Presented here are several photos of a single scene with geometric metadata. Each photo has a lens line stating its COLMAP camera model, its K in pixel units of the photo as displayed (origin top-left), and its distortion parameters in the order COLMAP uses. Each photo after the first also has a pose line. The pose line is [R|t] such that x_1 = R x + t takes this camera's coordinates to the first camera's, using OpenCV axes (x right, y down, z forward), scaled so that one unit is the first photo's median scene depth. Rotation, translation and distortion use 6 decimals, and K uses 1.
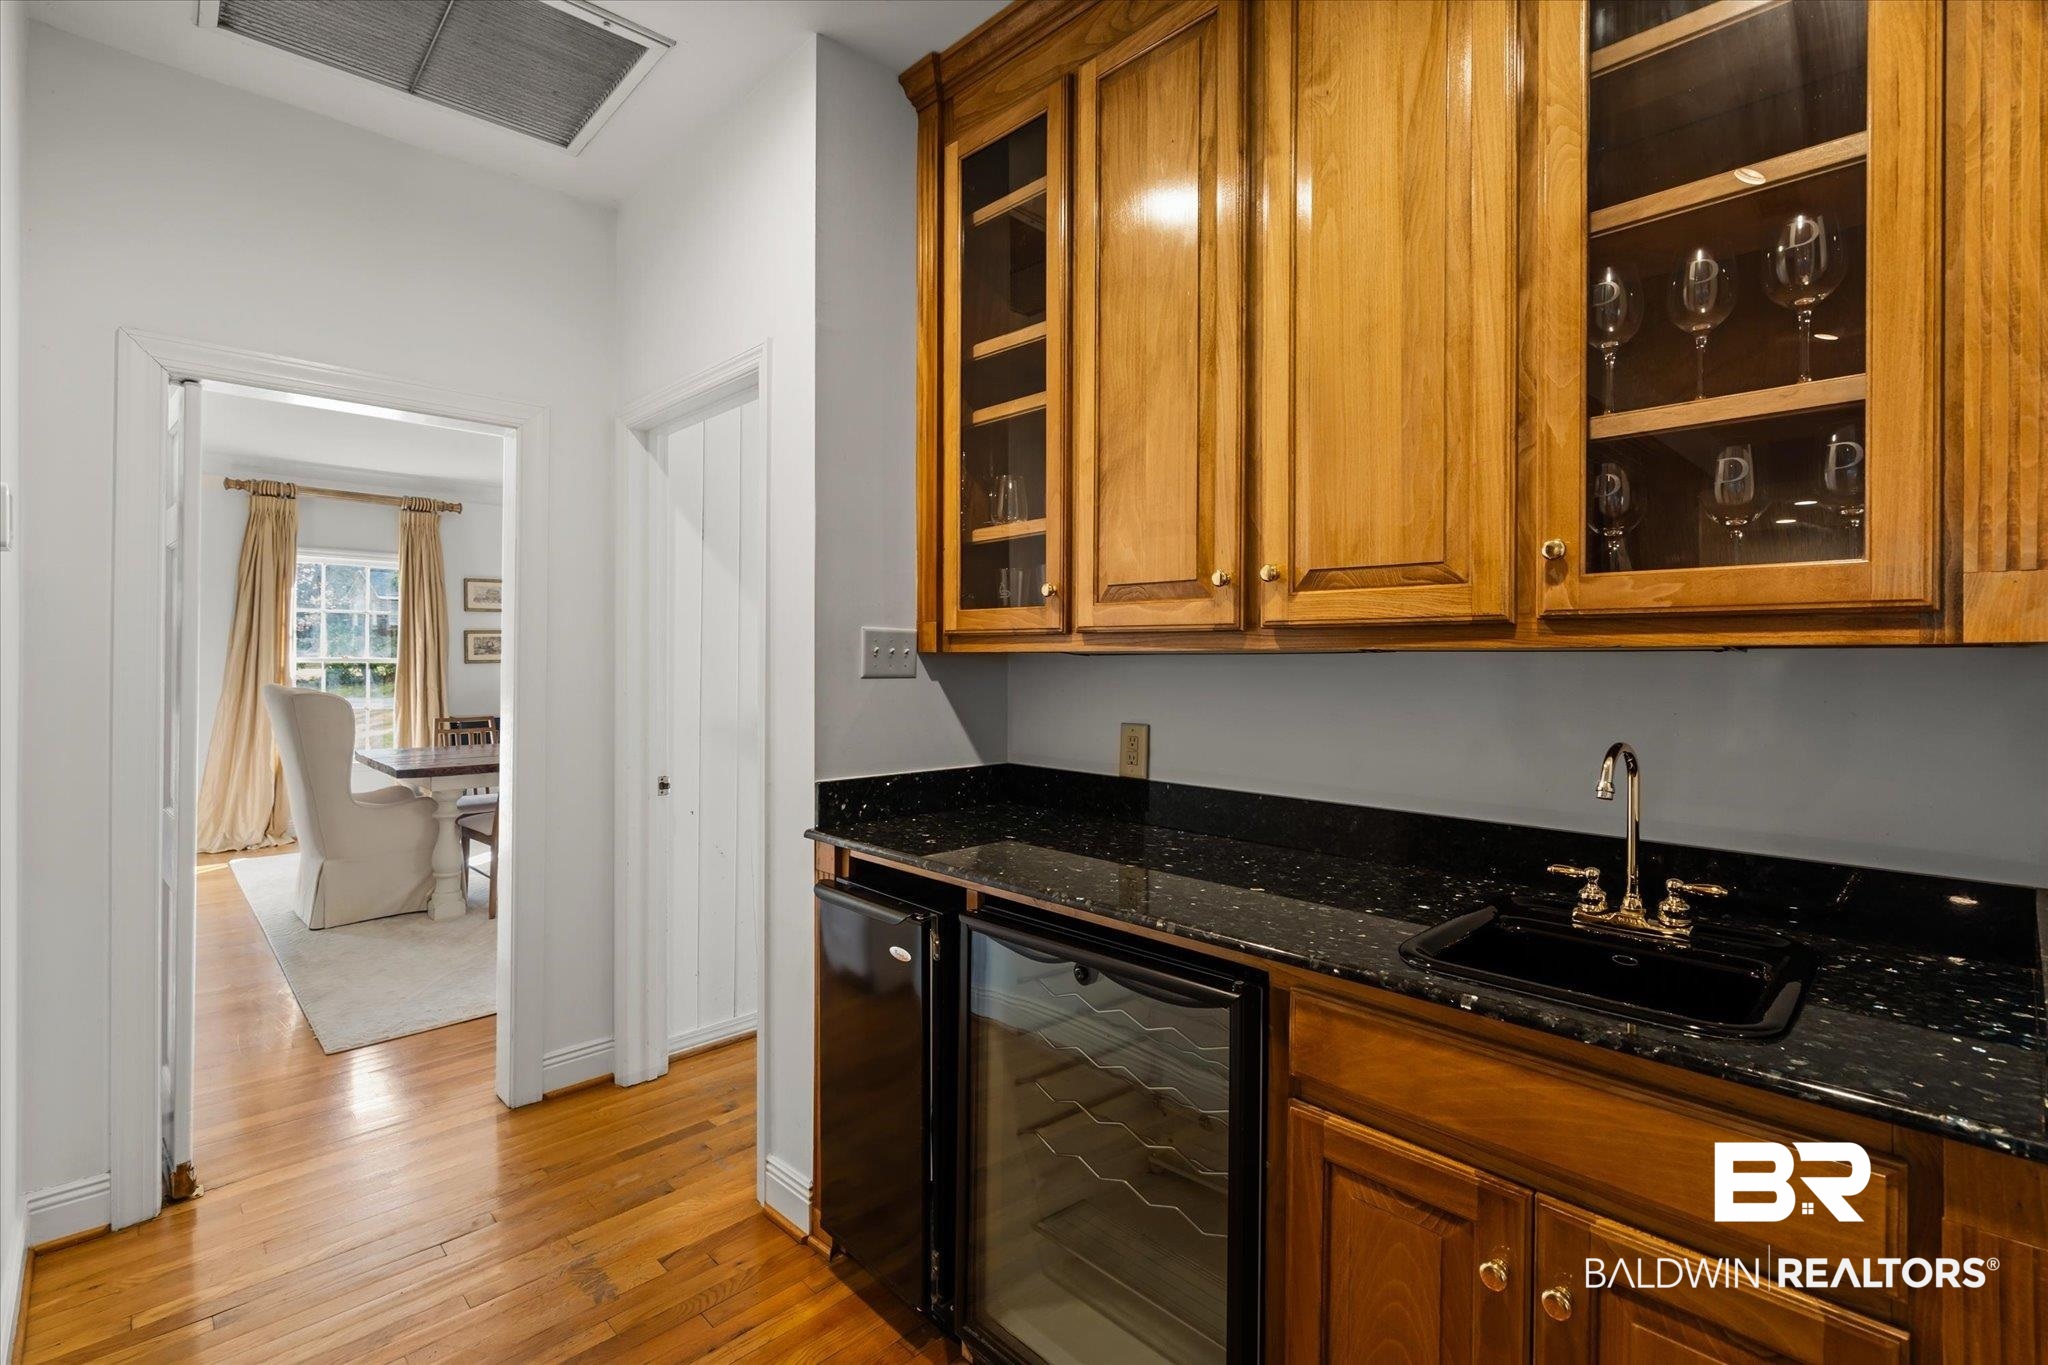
lens RADIAL K [[942.4, 0, 1020.6], [0, 942.4, 668.5], [0, 0, 1]] dist [-0.001950, 0.000992]
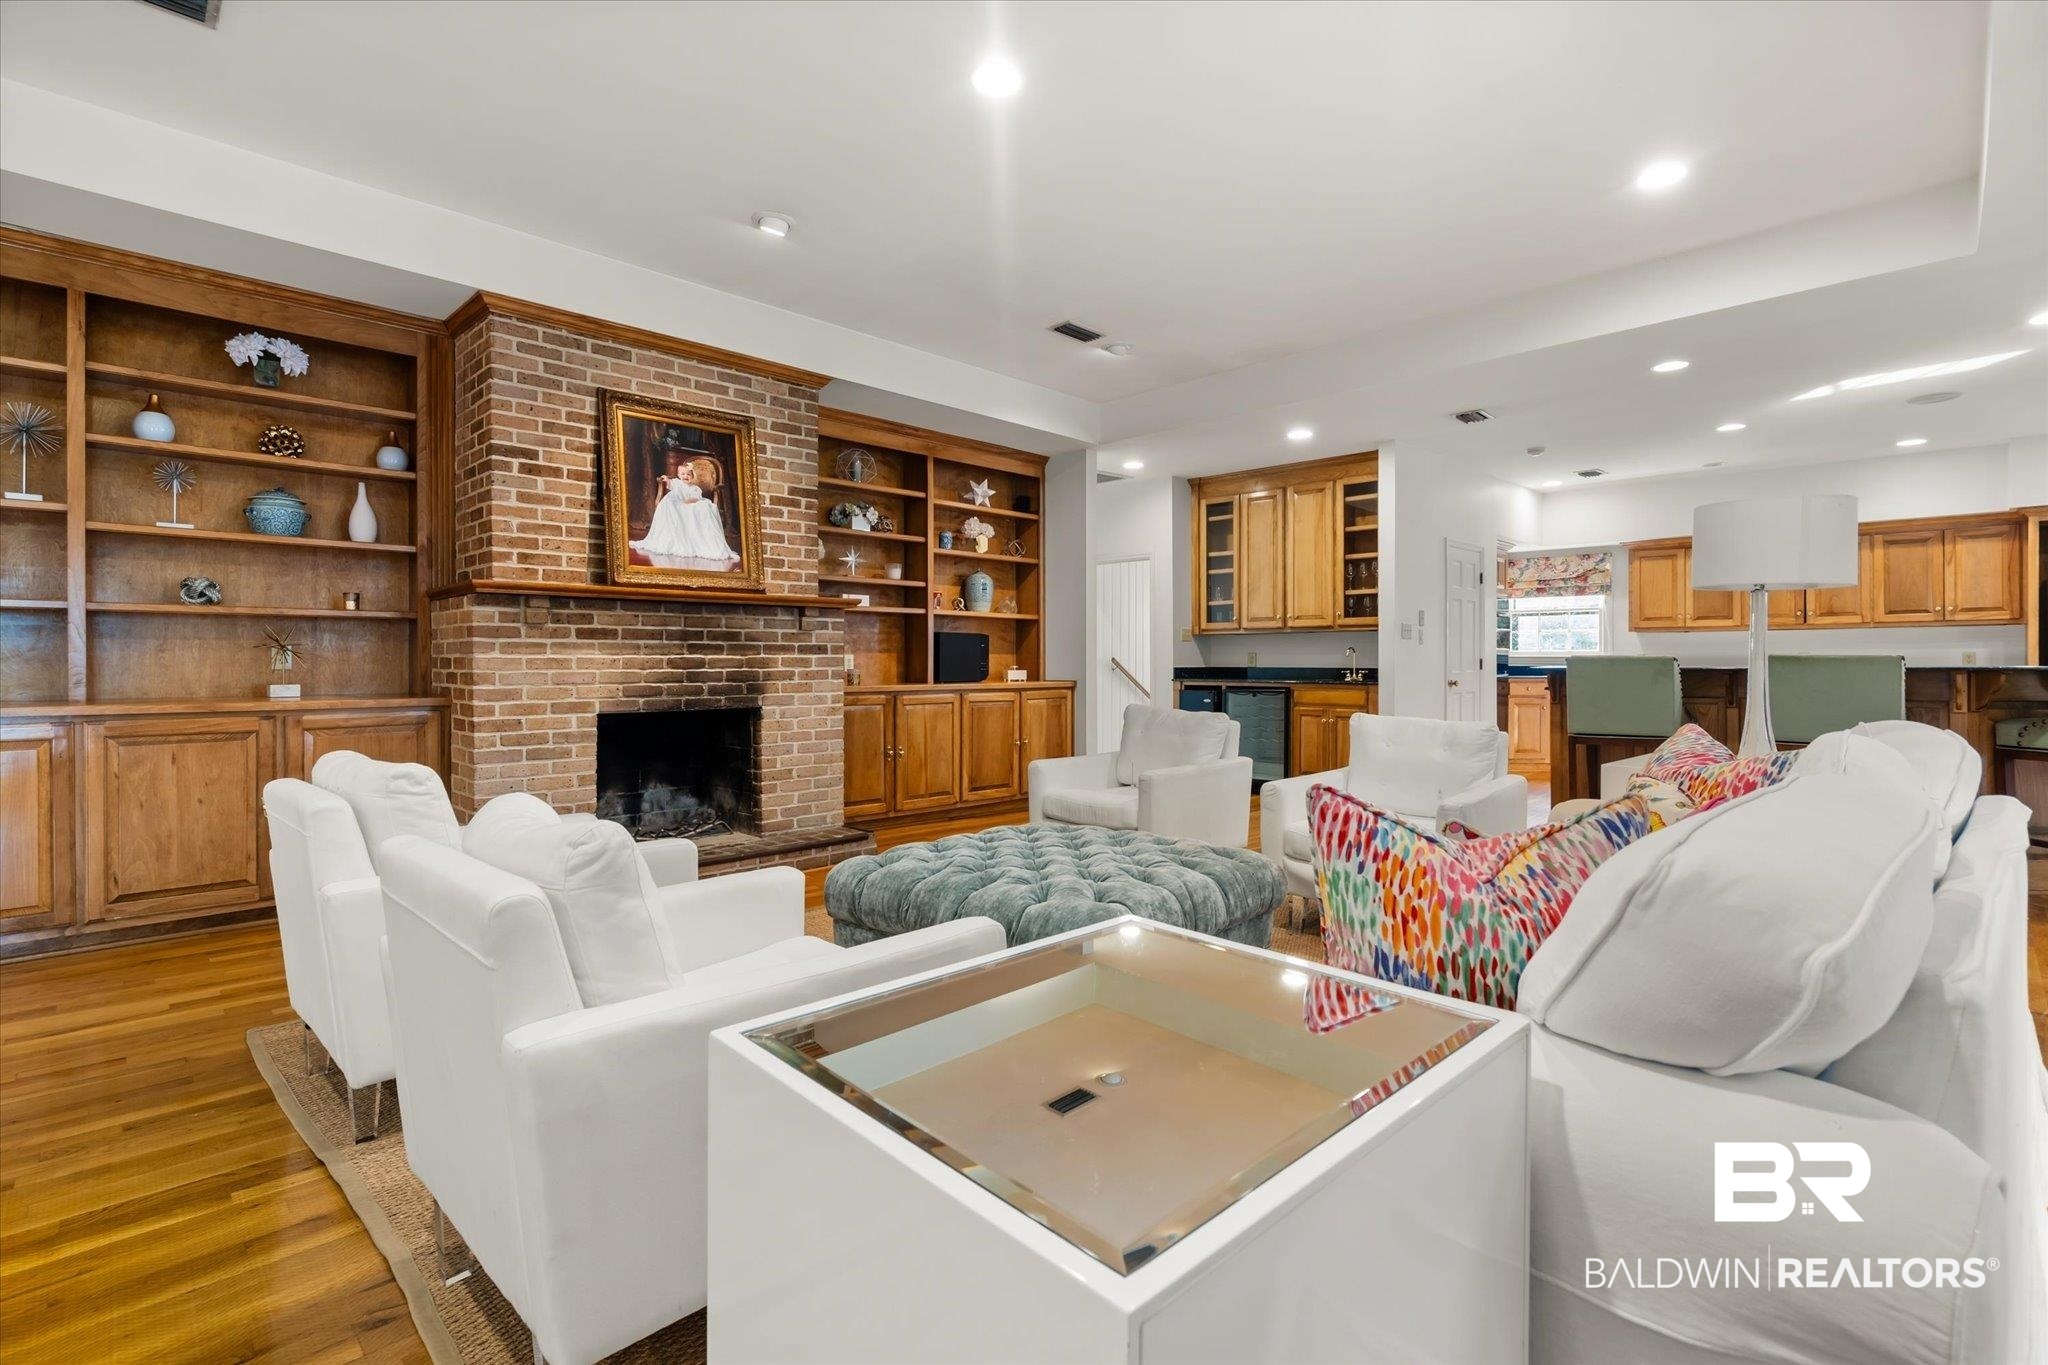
lens RADIAL K [[942.4, 0, 1036.7], [0, 942.4, 677.6], [0, 0, 1]] dist [-0.001950, 0.000992]
pose [[0.999896, -0.007149, 0.012564, -0.828467], [0.007006, 0.999911, 0.011365, 0.113082], [-0.012644, -0.011276, 0.999856, -2.893620]]
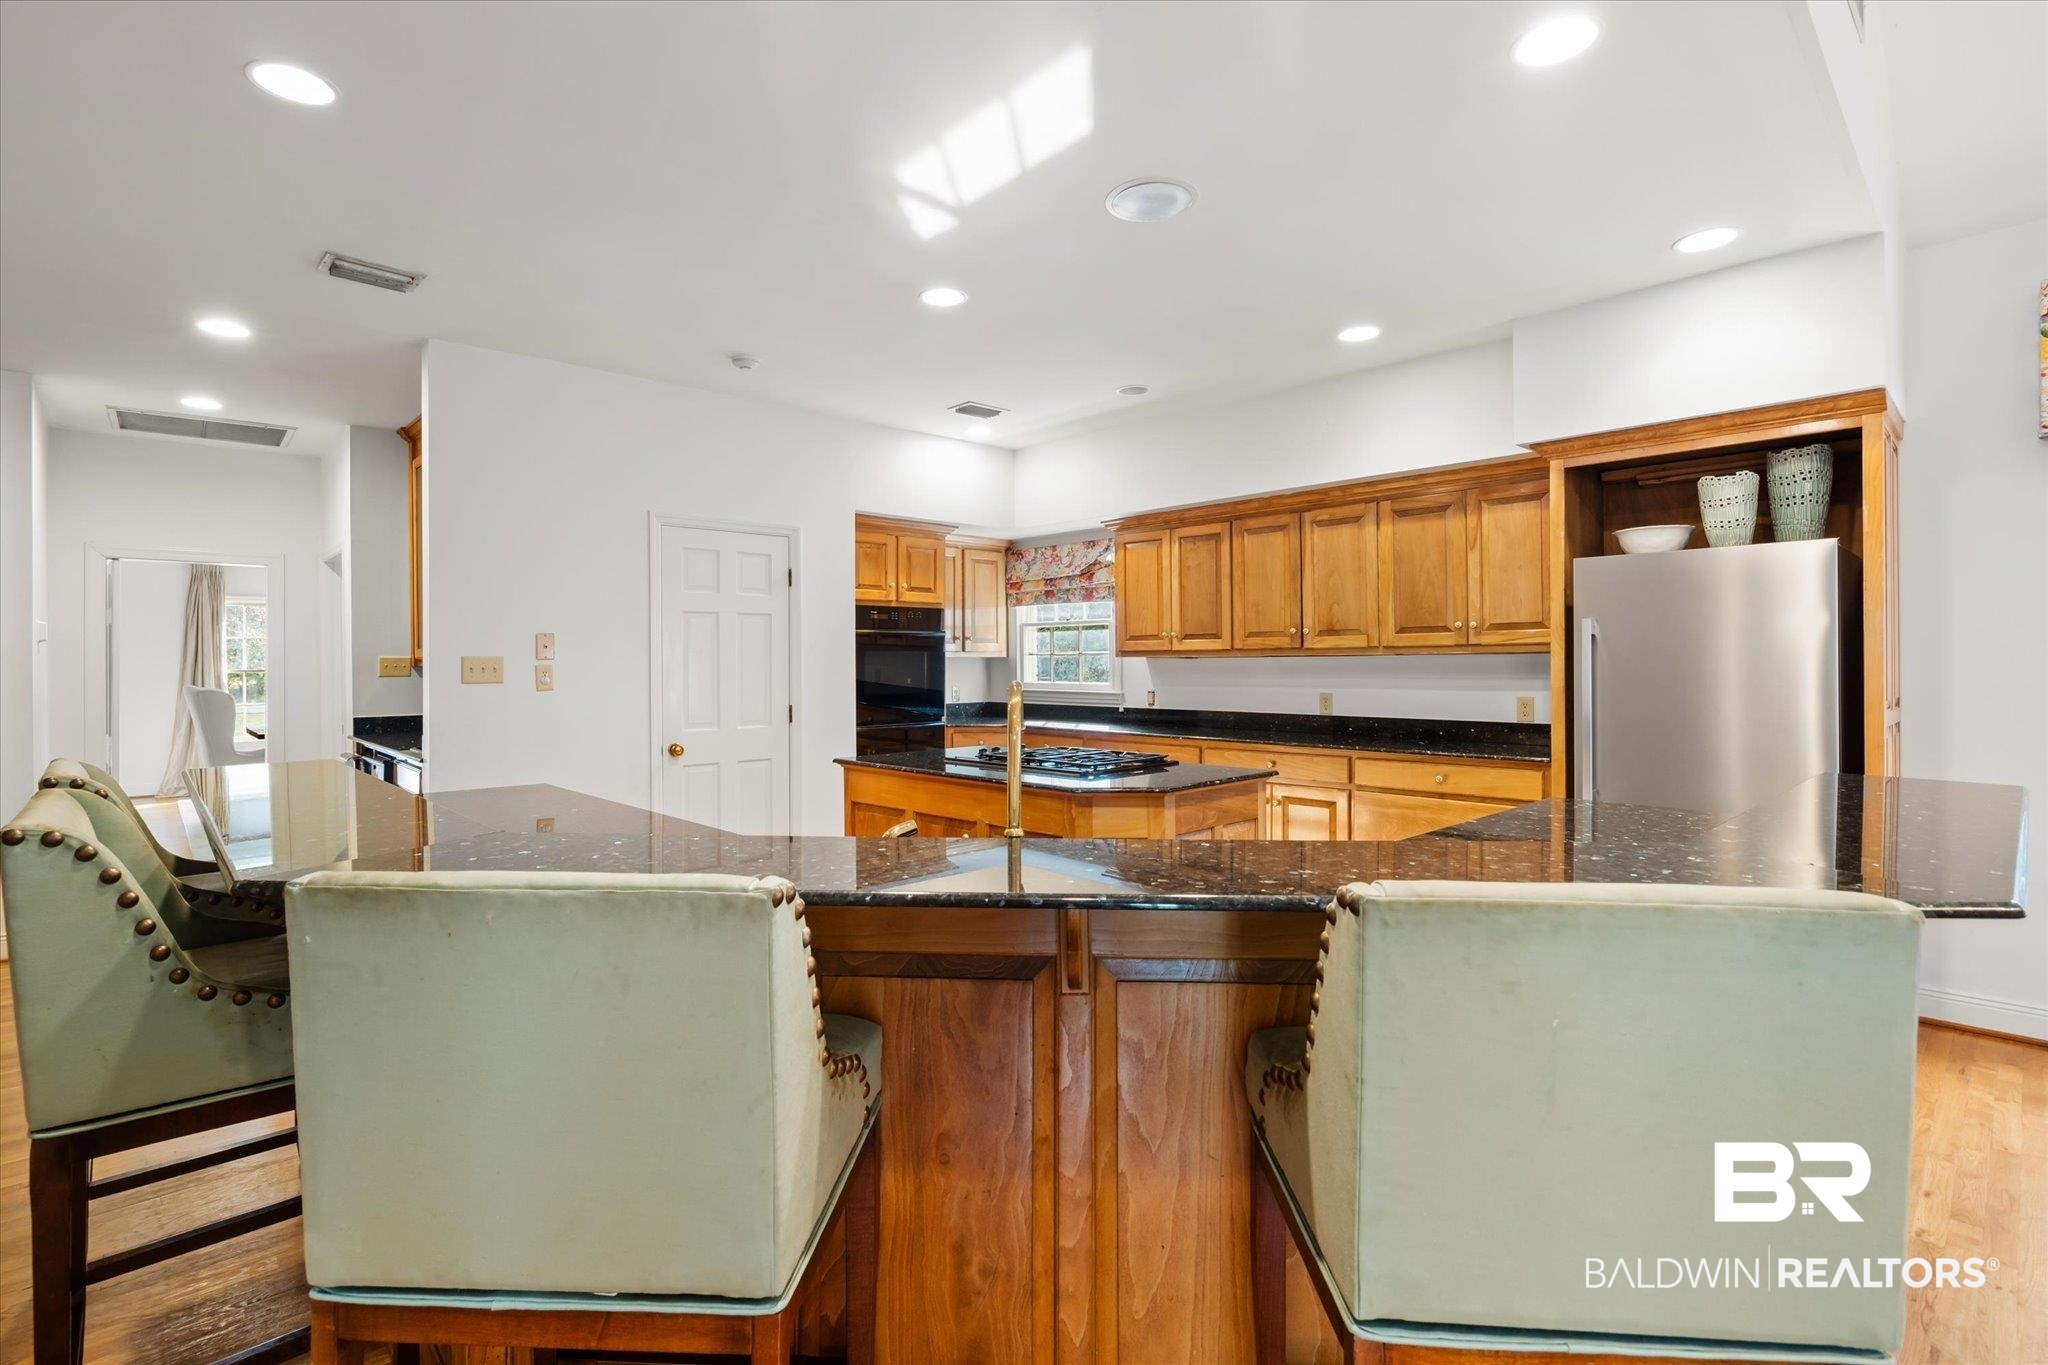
lens RADIAL K [[942.4, 0, 1017.9], [0, 942.4, 677.5], [0, 0, 1]] dist [-0.001950, 0.000992]
pose [[0.999663, -0.009951, -0.023969, 1.637876], [0.010194, 0.999898, 0.010018, 0.005617], [0.023866, -0.010259, 0.999663, -1.506248]]
